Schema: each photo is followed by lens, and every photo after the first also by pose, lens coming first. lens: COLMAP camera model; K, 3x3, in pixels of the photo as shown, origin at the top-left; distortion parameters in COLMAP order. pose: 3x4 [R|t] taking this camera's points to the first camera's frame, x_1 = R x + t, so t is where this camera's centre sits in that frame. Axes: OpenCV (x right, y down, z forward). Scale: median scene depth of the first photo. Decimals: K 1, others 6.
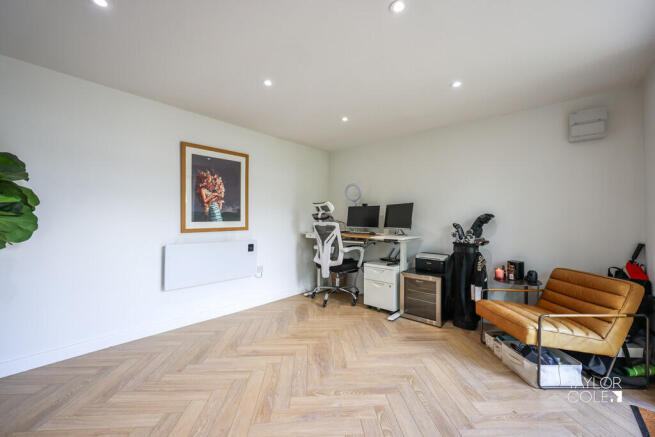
lens RADIAL K [[263.2, 0, 327.5], [0, 263.2, 218.5], [0, 0, 1]] dist [-0.000583, -0.000137]
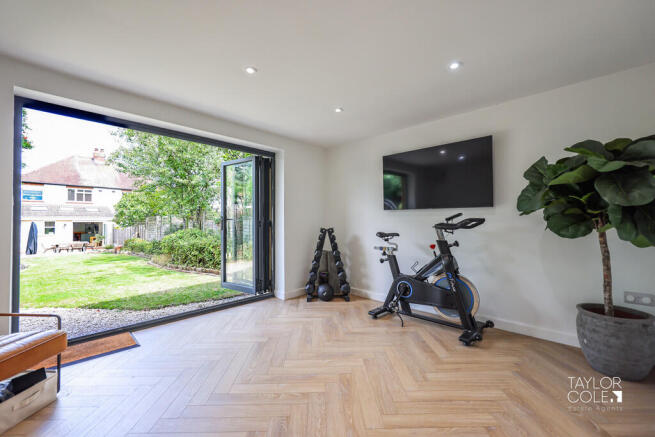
lens RADIAL K [[273.8, 0, 324.4], [0, 273.8, 219.0], [0, 0, 1]] dist [0.001467, 0.000061]
pose [[-0.999062, 0.001195, 0.043287, -0.181997], [0.000824, 0.999963, -0.008581, 0.029954], [-0.043296, -0.008537, -0.999026, 2.022827]]
